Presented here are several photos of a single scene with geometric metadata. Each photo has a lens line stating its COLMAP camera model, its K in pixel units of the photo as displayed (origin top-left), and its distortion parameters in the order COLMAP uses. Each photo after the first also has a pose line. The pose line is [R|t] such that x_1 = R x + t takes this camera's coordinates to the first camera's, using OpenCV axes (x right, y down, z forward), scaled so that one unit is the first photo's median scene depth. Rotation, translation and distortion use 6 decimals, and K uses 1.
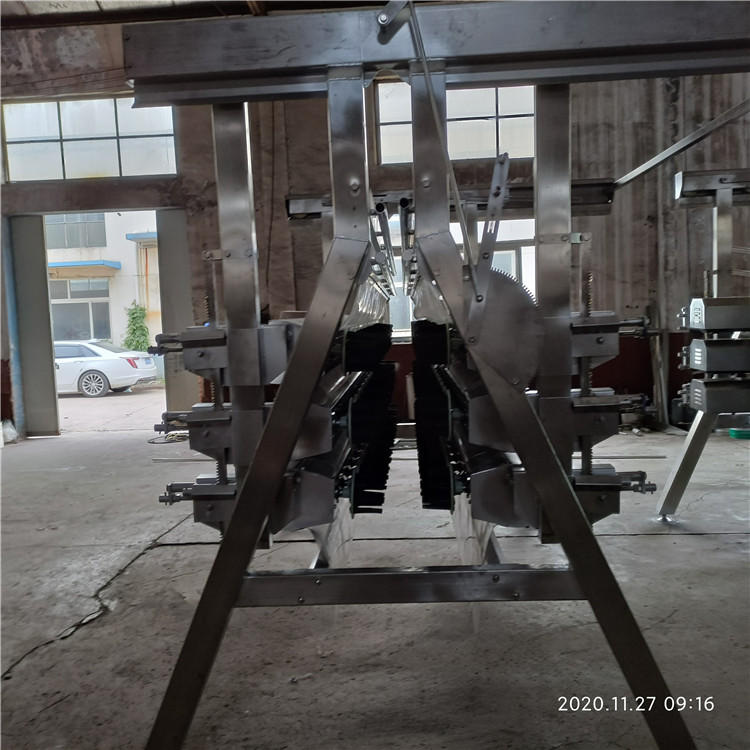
lens RADIAL K [[736.1, 0, 374.3], [0, 736.1, 379.2], [0, 0, 1]] dist [0.038243, 0.000000]
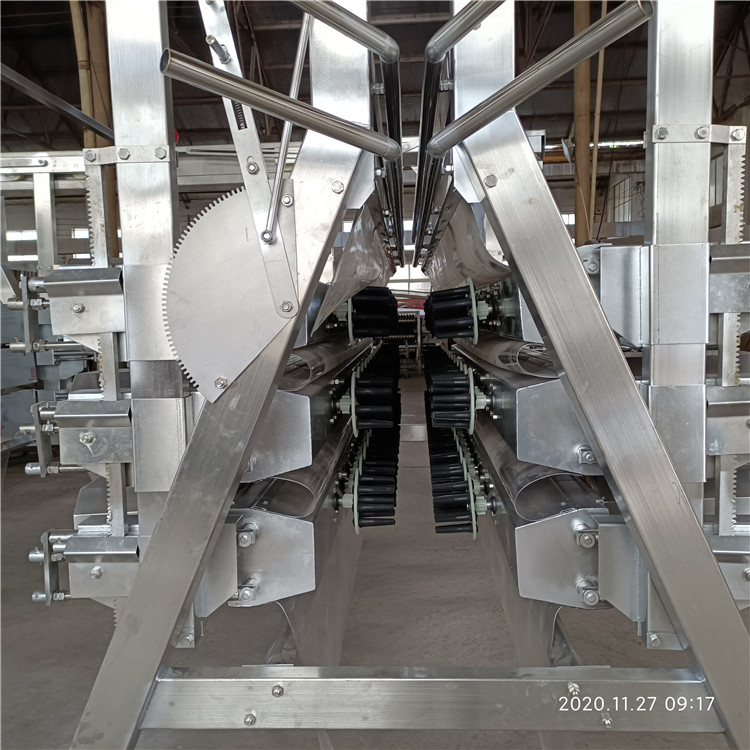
lens RADIAL K [[736.1, 0, 373.7], [0, 736.1, 378.8], [0, 0, 1]] dist [0.038243, 0.000000]
pose [[-0.998224, 0.059059, 0.007847, 0.029181], [0.059522, 0.982922, 0.174128, -0.047582], [0.002571, 0.174286, -0.984692, 0.674032]]
